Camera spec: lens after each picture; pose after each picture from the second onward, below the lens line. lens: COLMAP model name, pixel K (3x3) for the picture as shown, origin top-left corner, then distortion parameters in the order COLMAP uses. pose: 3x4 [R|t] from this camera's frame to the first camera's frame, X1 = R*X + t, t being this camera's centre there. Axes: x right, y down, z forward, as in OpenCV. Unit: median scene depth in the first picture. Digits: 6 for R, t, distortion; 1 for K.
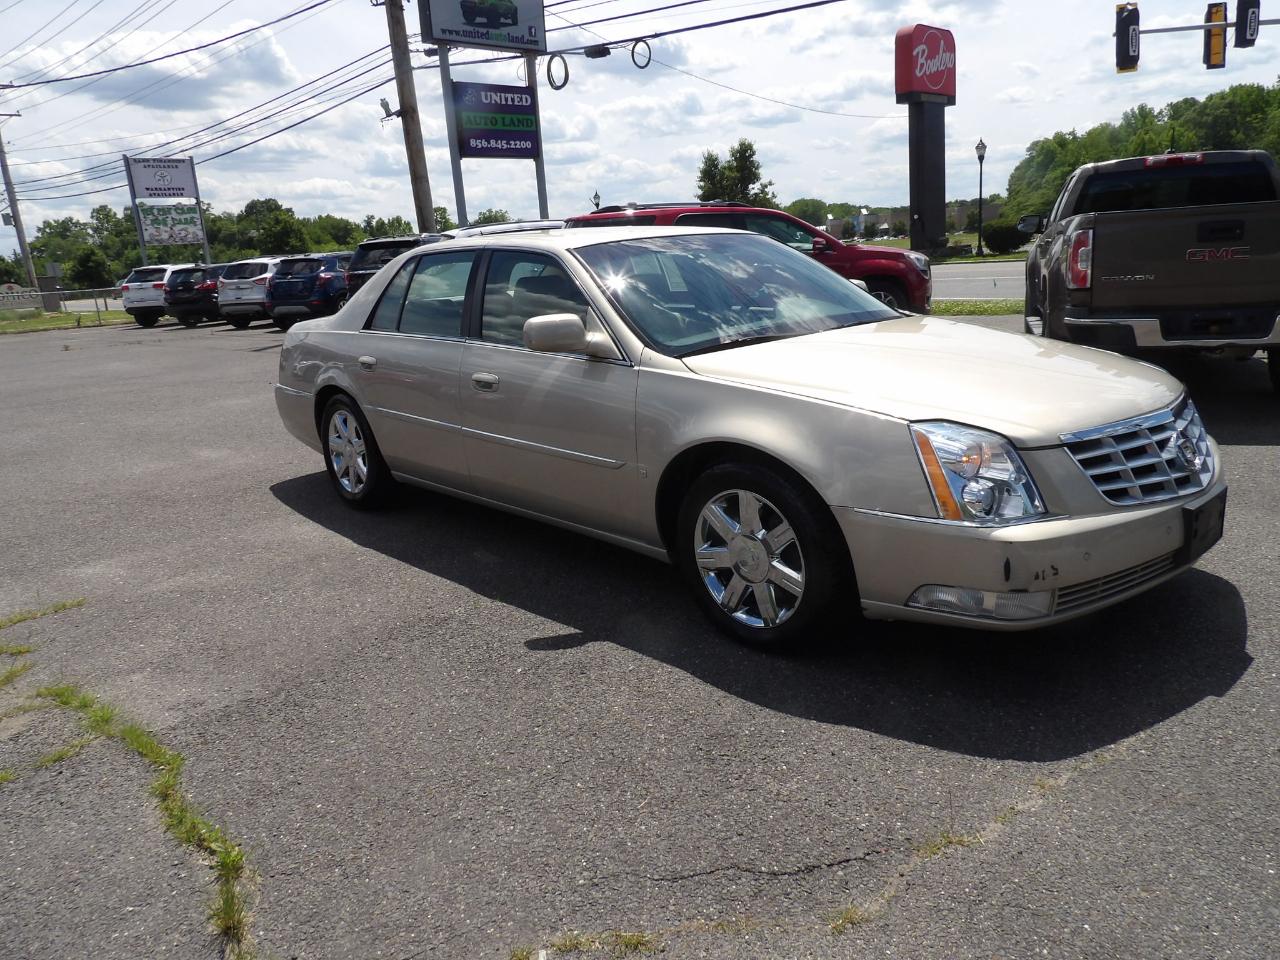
lens RADIAL K [[936.0, 0, 689.1], [0, 936.0, 471.5], [0, 0, 1]] dist [-0.037558, 0.044714]
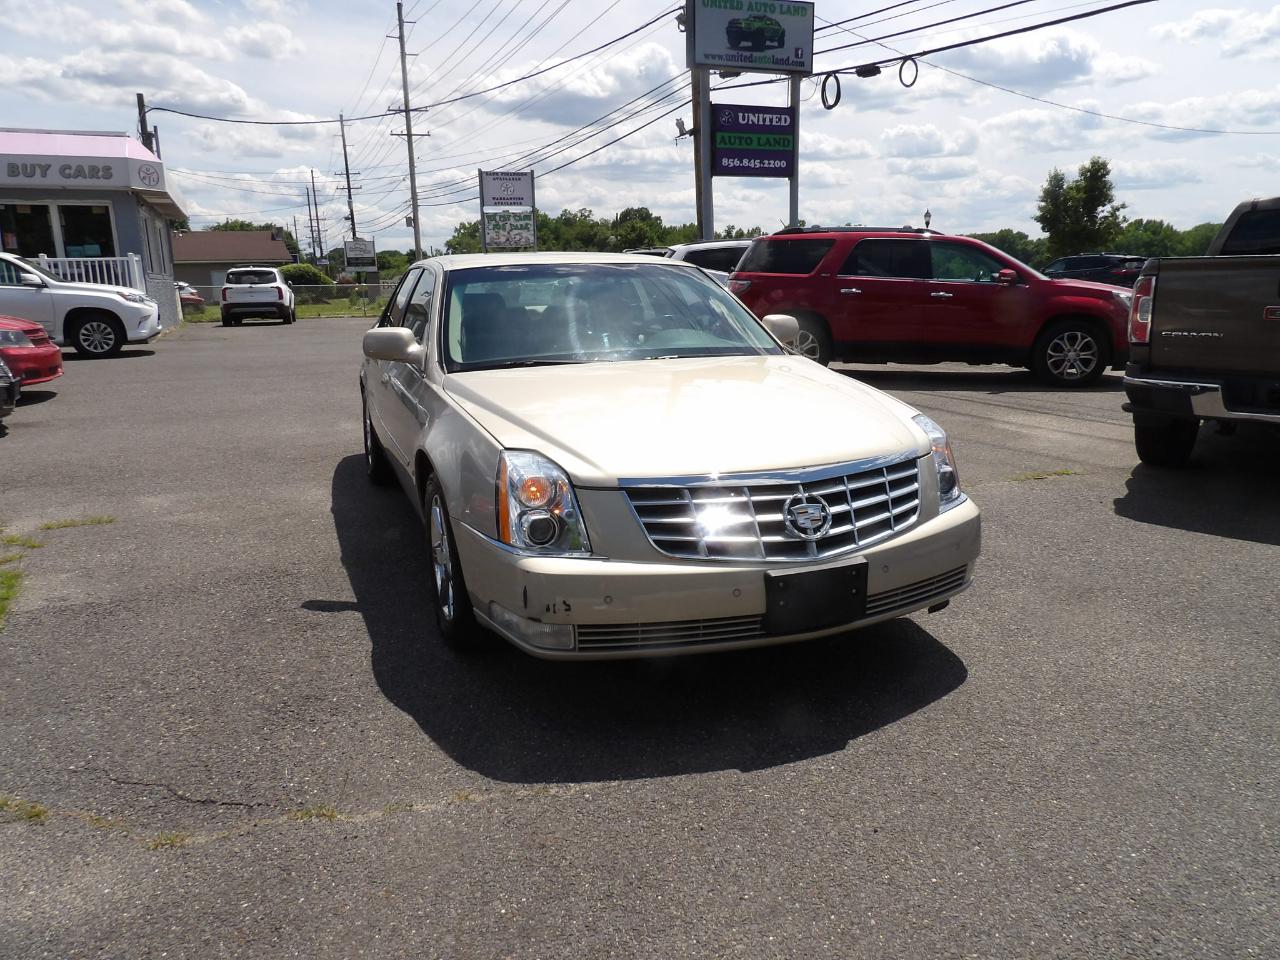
lens RADIAL K [[941.9, 0, 688.6], [0, 941.9, 489.2], [0, 0, 1]] dist [-0.042919, 0.040125]
pose [[0.924995, 0.129343, -0.357289, 0.136258], [-0.128567, 0.991359, 0.026032, -0.010414], [0.357569, 0.021857, 0.933631, 0.011611]]
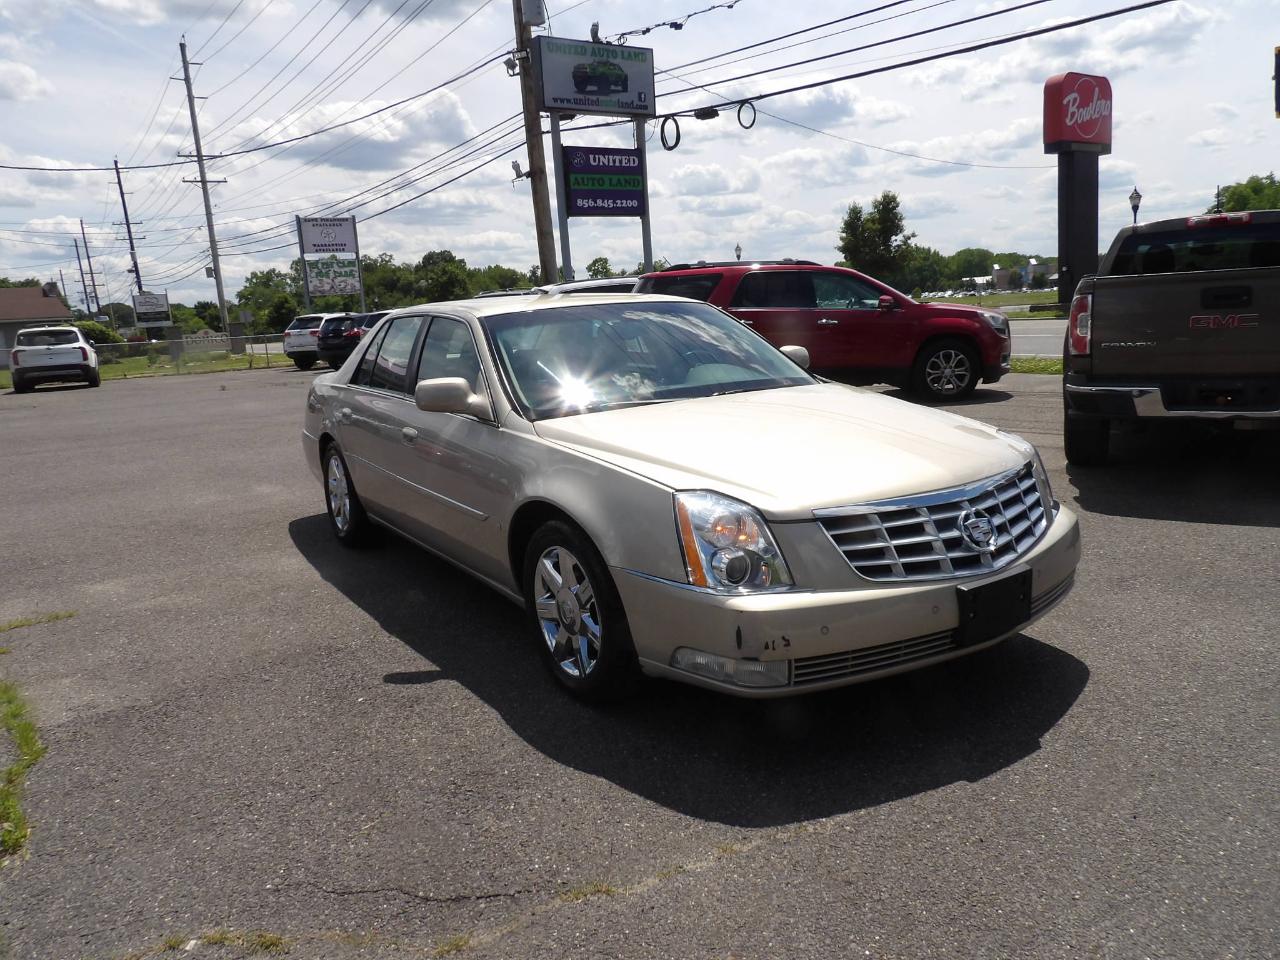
lens RADIAL K [[937.1, 0, 687.5], [0, 937.1, 479.5], [0, 0, 1]] dist [-0.038602, 0.041465]
pose [[0.984768, 0.037494, -0.169781, 0.070949], [-0.044585, 0.998277, -0.038148, -0.004368], [0.168058, 0.045137, 0.984743, -0.006571]]
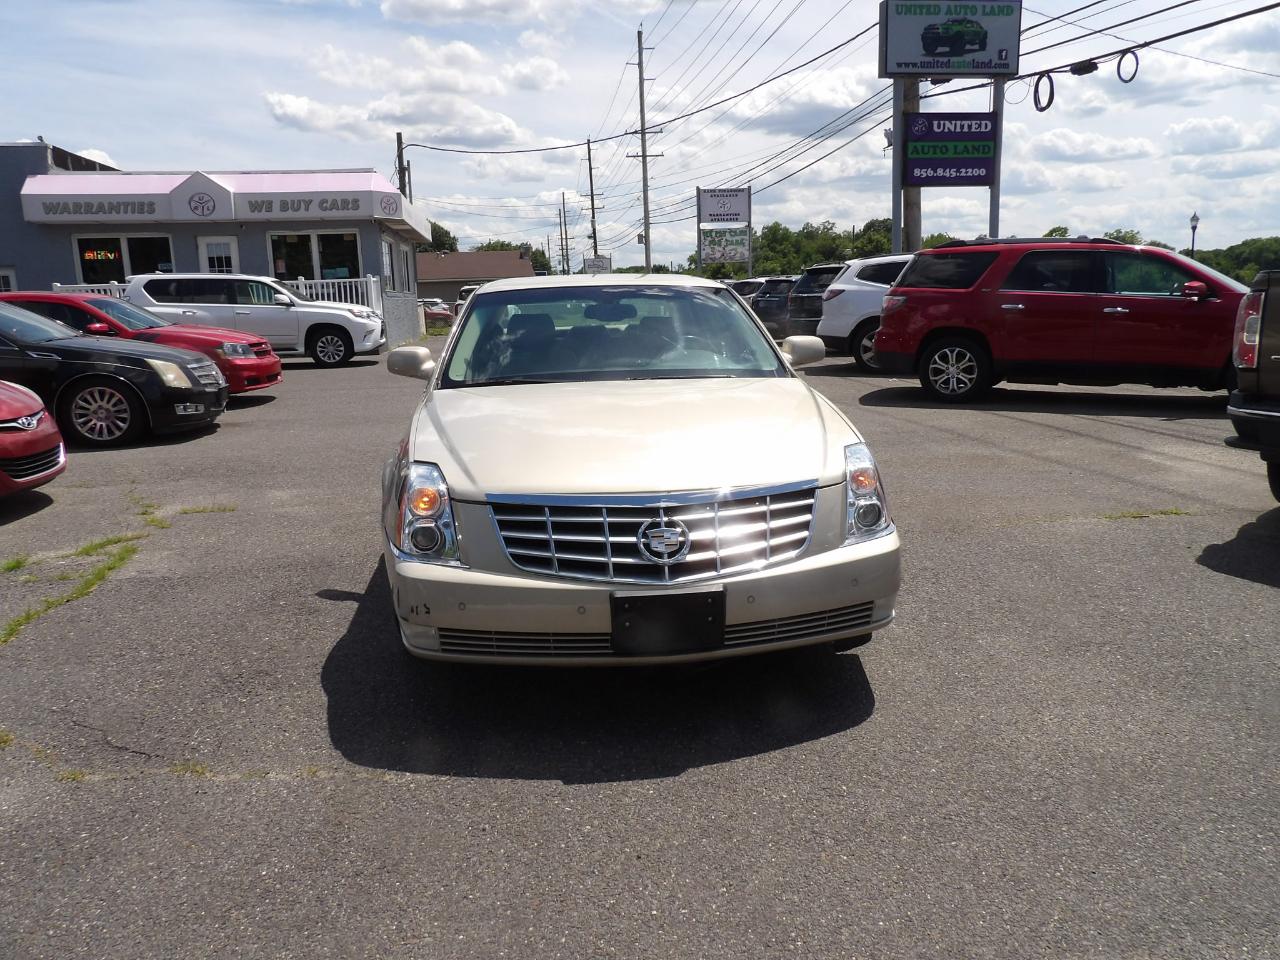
lens RADIAL K [[952.3, 0, 671.6], [0, 952.3, 481.2], [0, 0, 1]] dist [-0.039066, 0.032971]
pose [[0.785927, 0.159309, -0.597443, 0.199747], [-0.166311, 0.985096, 0.043897, -0.022491], [0.595532, 0.064862, 0.800709, 0.039692]]
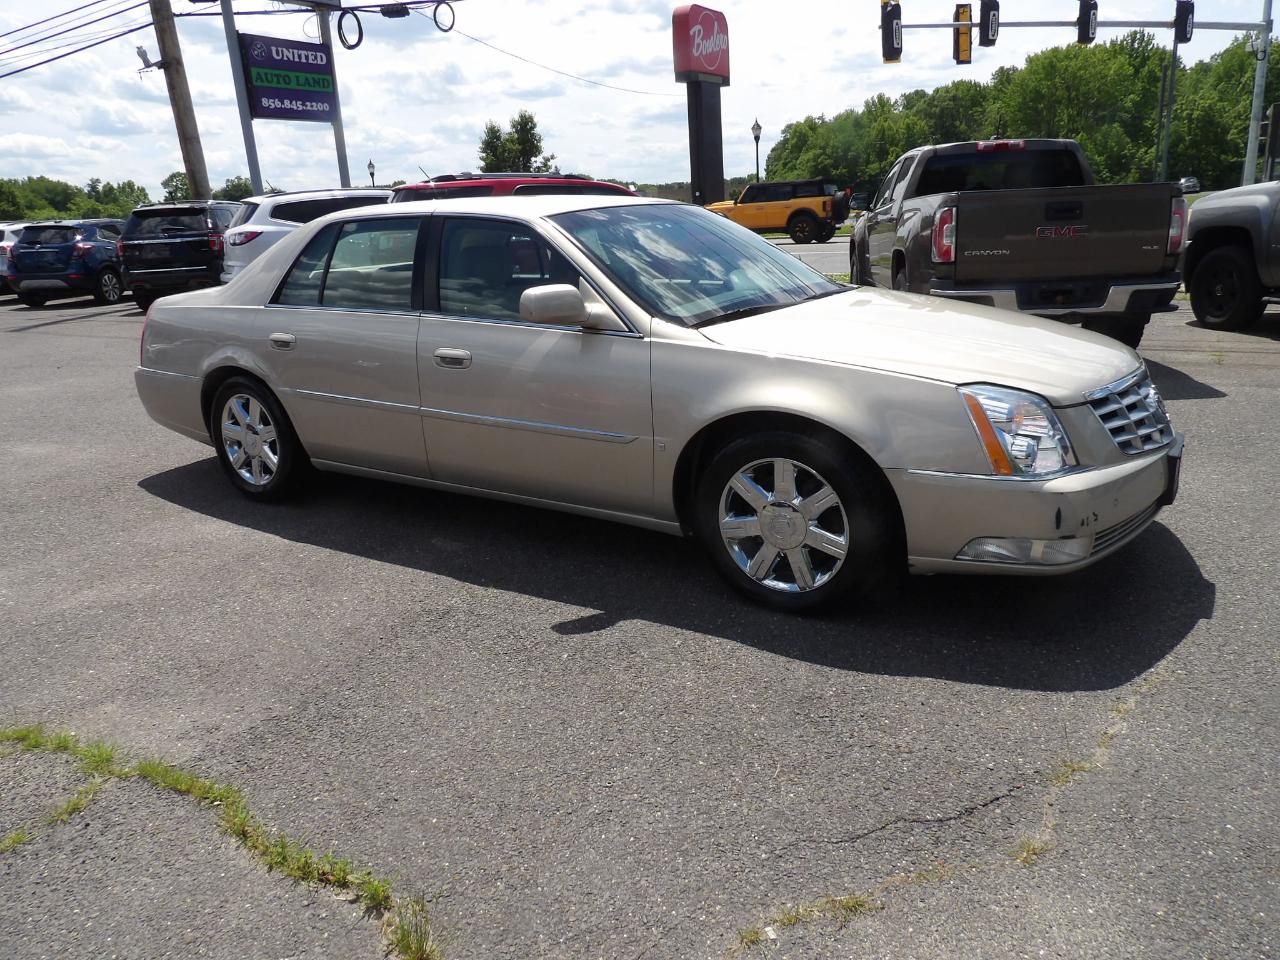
lens RADIAL K [[922.6, 0, 688.3], [0, 922.6, 470.9], [0, 0, 1]] dist [-0.033527, 0.041517]
pose [[0.970443, -0.048996, 0.236303, -0.051385], [0.042295, 0.998549, 0.033346, -0.000743], [-0.237594, -0.022366, 0.971107, 0.009538]]
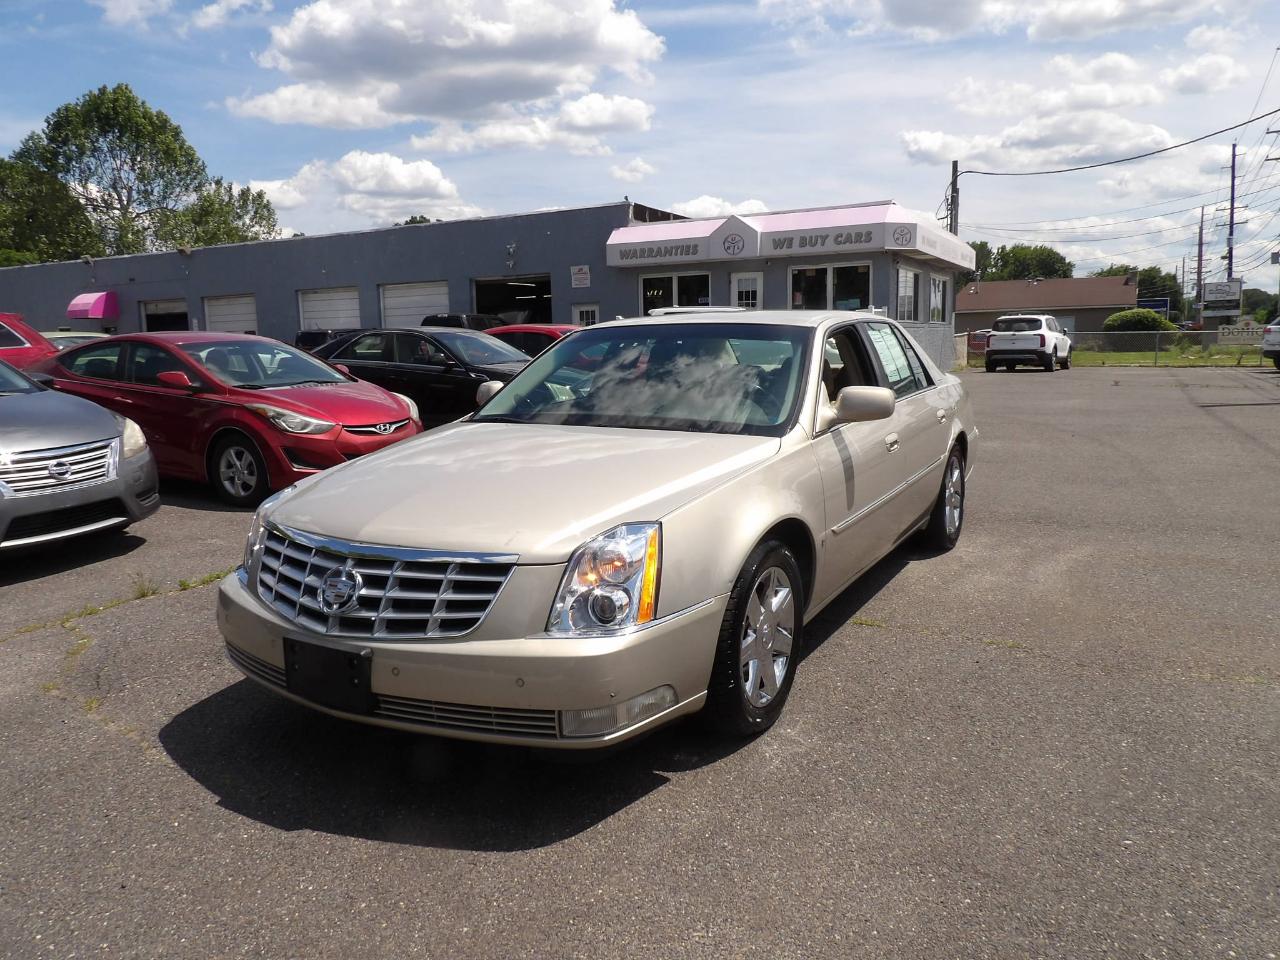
lens RADIAL K [[955.6, 0, 640.0], [0, 955.6, 480.0], [0, 0, 1]] dist [-0.038714, 0.022066]
pose [[0.222579, 0.196701, -0.954865, 0.266831], [-0.218263, 0.964627, 0.147835, -0.060064], [0.950168, 0.175507, 0.257638, 0.184062]]
